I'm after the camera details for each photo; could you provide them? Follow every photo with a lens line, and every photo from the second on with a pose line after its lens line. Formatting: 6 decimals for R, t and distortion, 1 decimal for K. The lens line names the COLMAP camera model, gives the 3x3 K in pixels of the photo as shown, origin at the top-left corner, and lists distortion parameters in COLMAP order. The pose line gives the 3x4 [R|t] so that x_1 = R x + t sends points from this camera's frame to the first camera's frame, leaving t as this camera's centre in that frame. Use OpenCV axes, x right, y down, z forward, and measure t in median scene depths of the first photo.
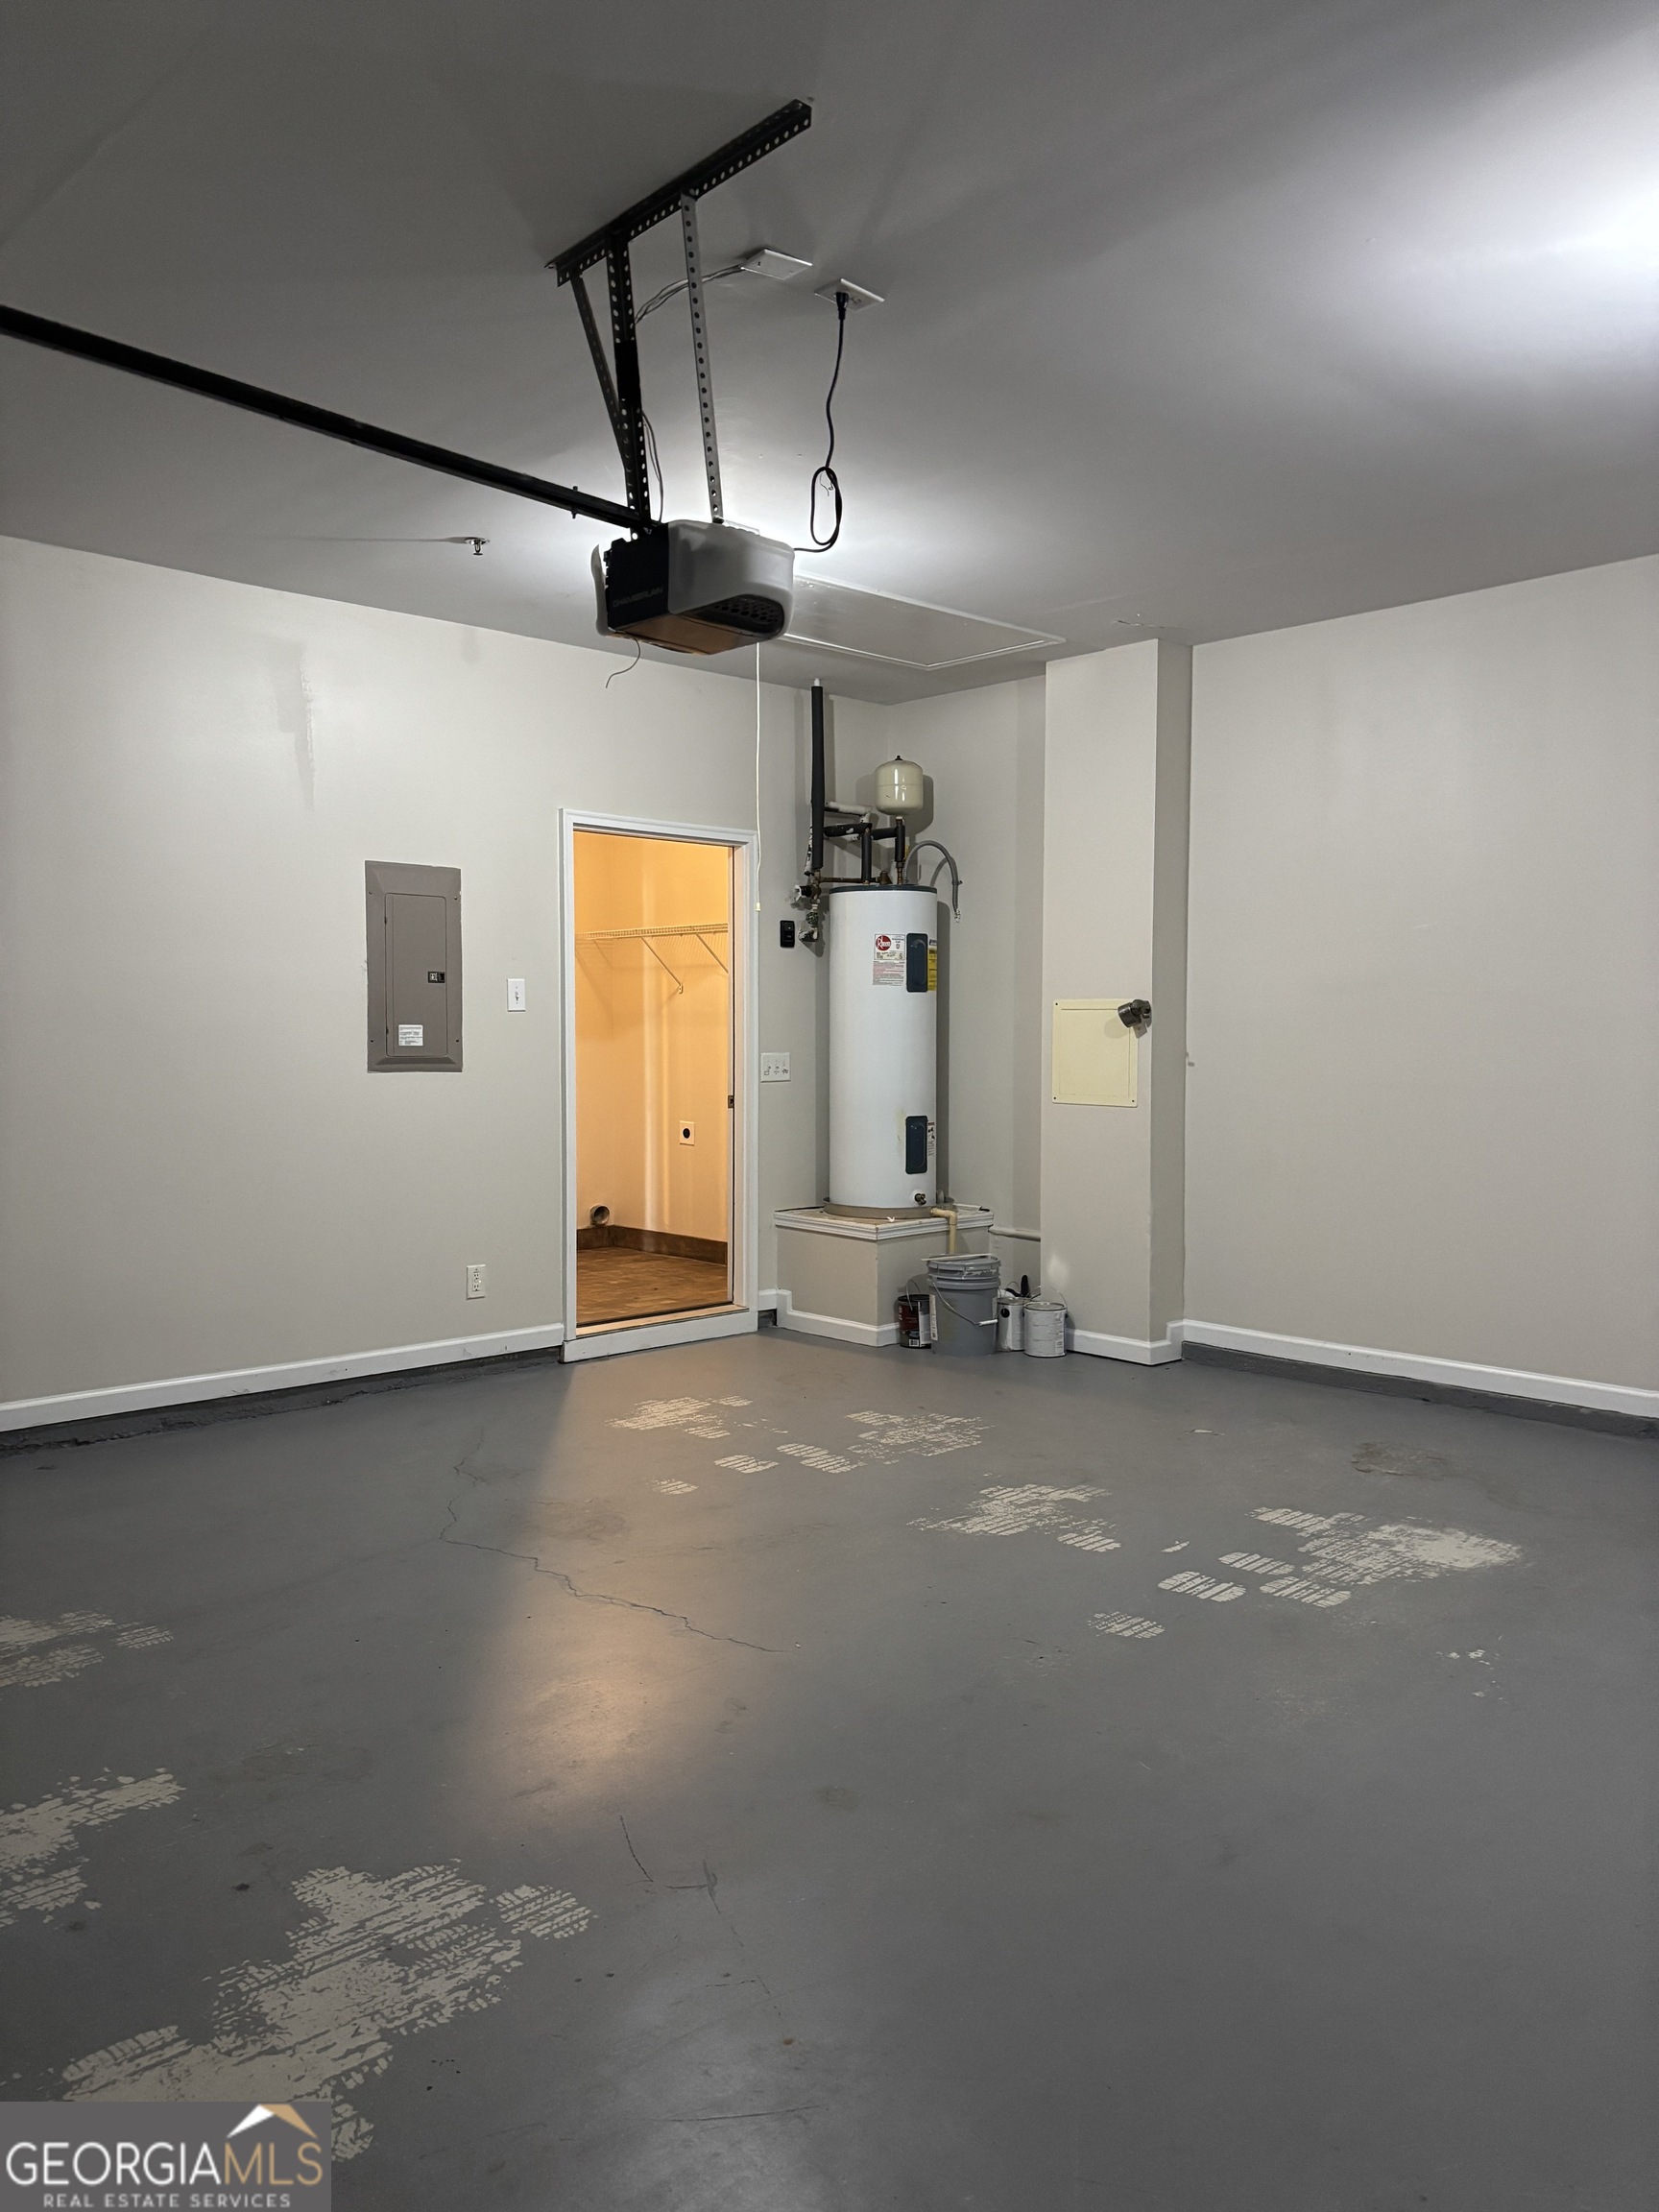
lens RADIAL K [[1659.9, 0, 829.7], [0, 1659.9, 1106.4], [0, 0, 1]] dist [0.049021, -0.059982]
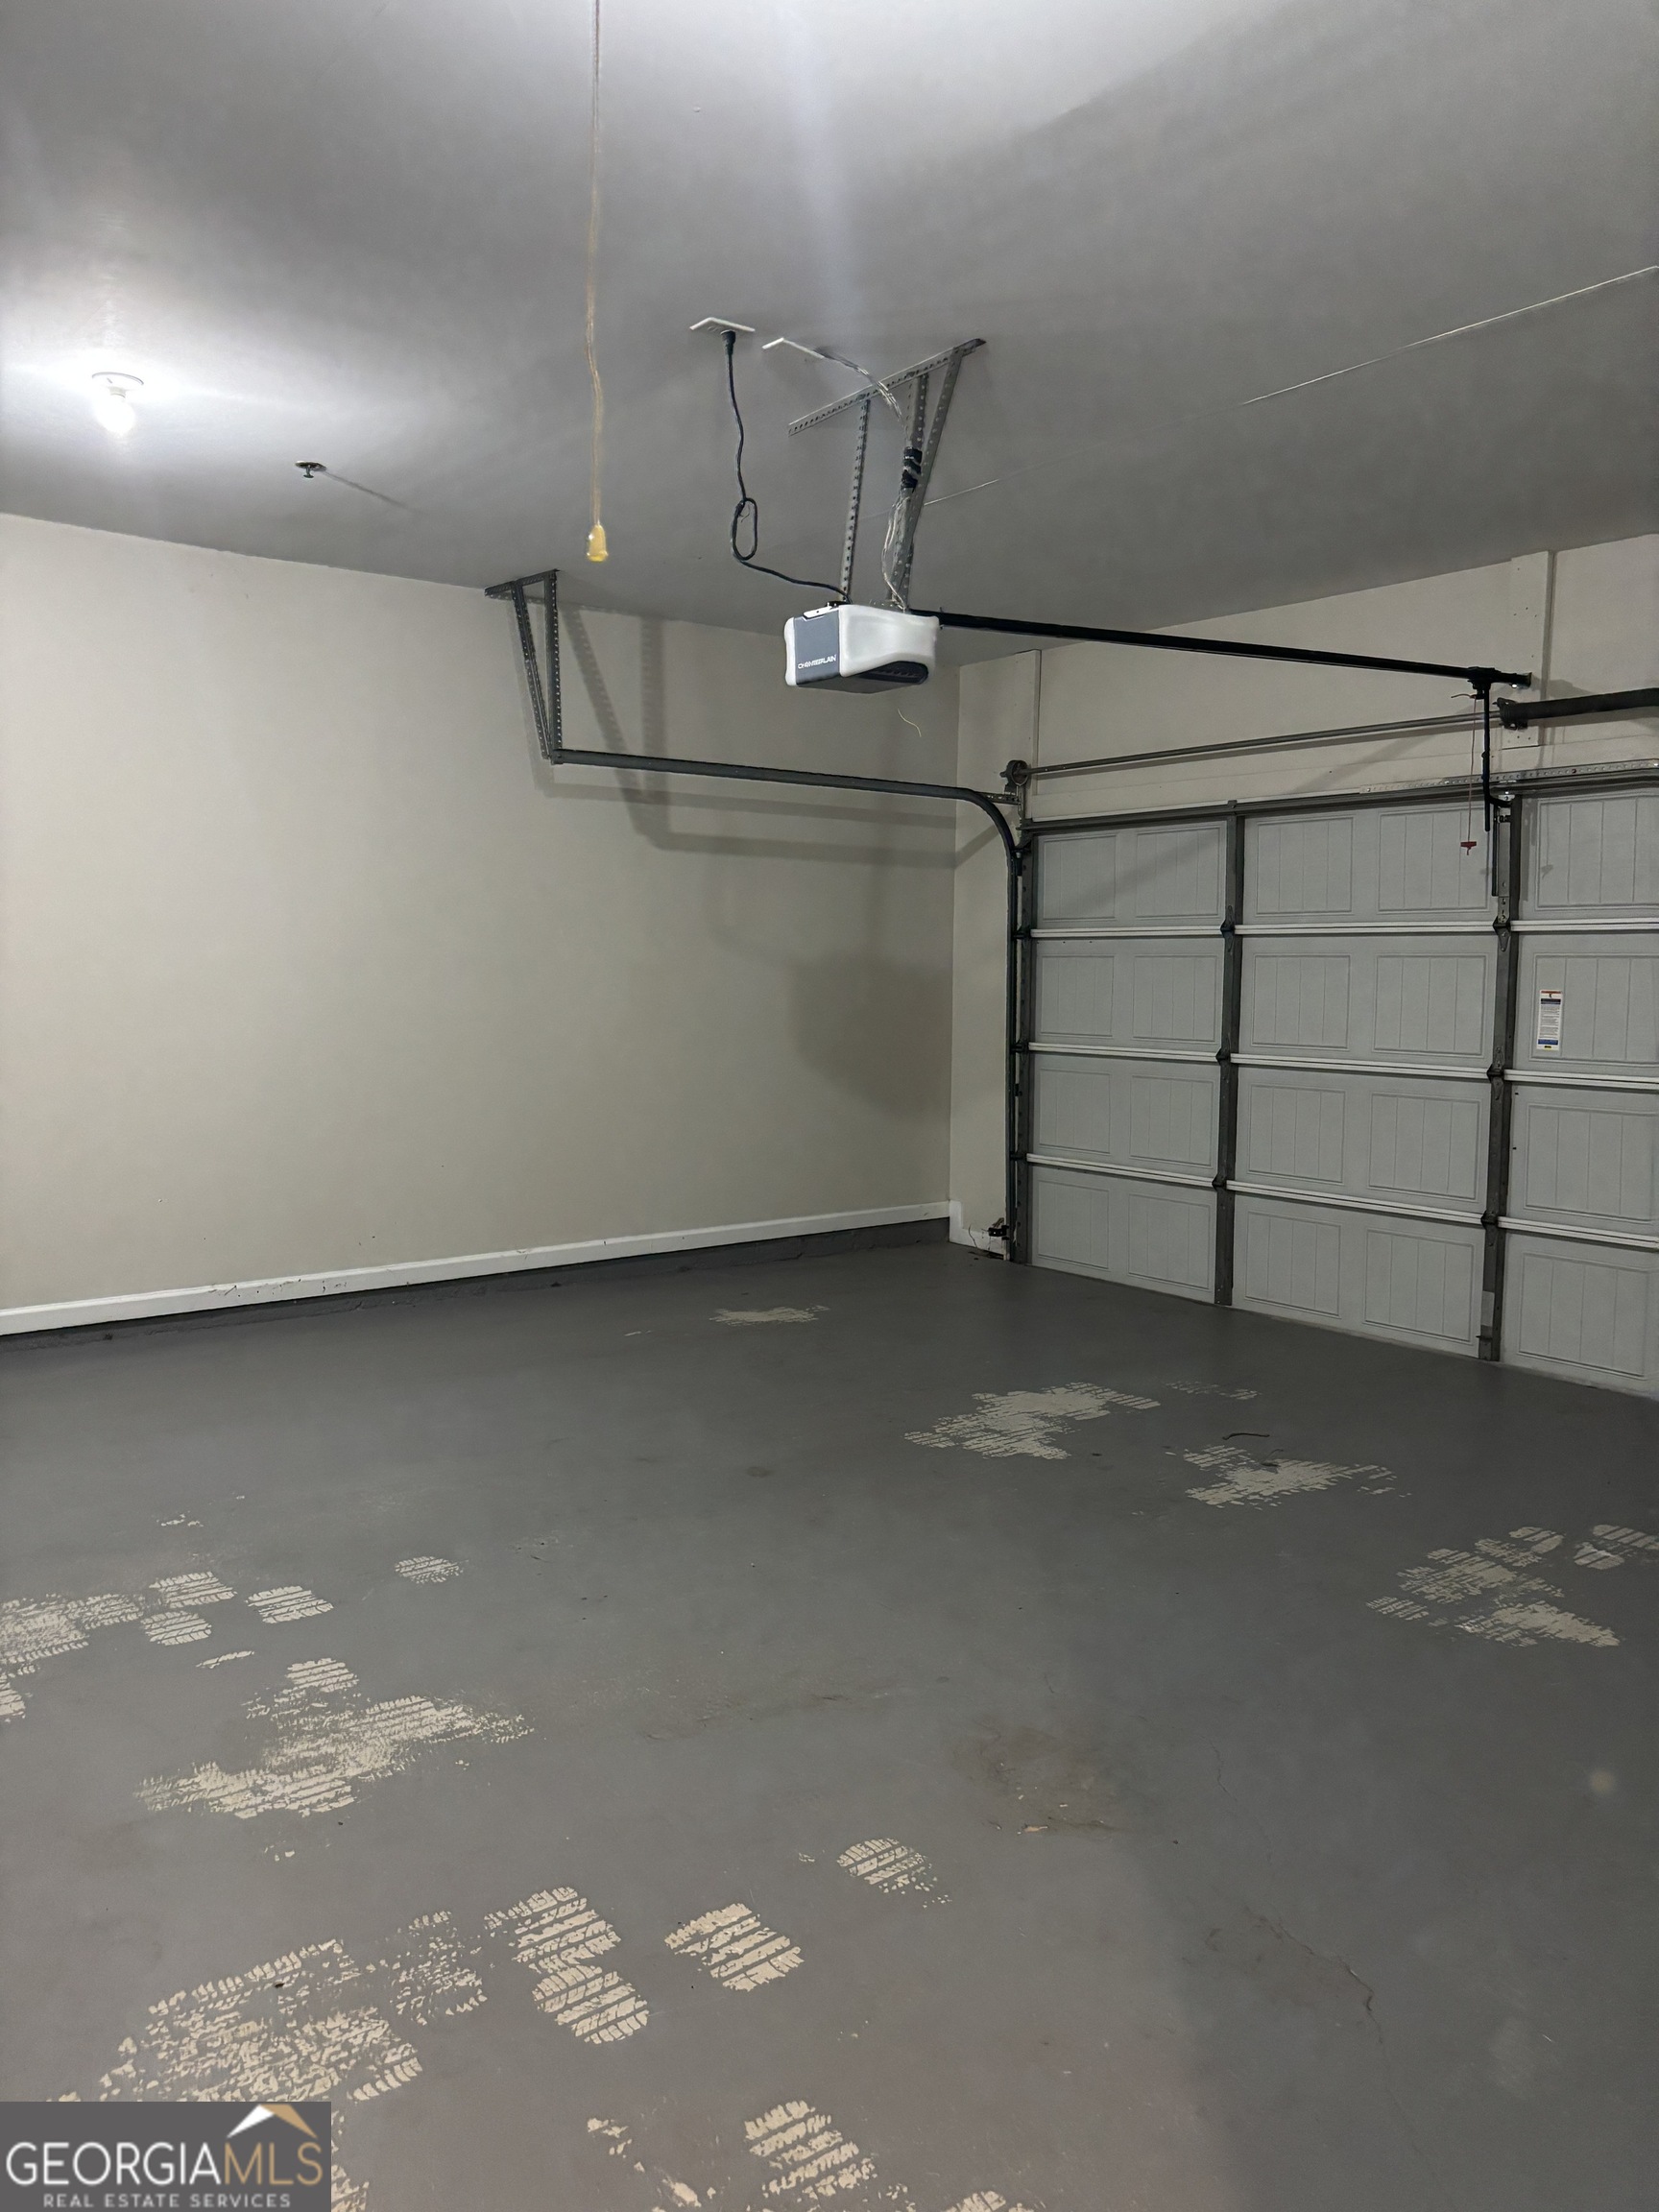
lens RADIAL K [[1659.9, 0, 830.1], [0, 1659.9, 1107.2], [0, 0, 1]] dist [0.049021, -0.059982]
pose [[-0.995184, -0.020415, 0.095875, -0.143931], [-0.006997, 0.990372, 0.138255, -0.100879], [-0.097774, 0.136918, -0.985745, 1.754229]]
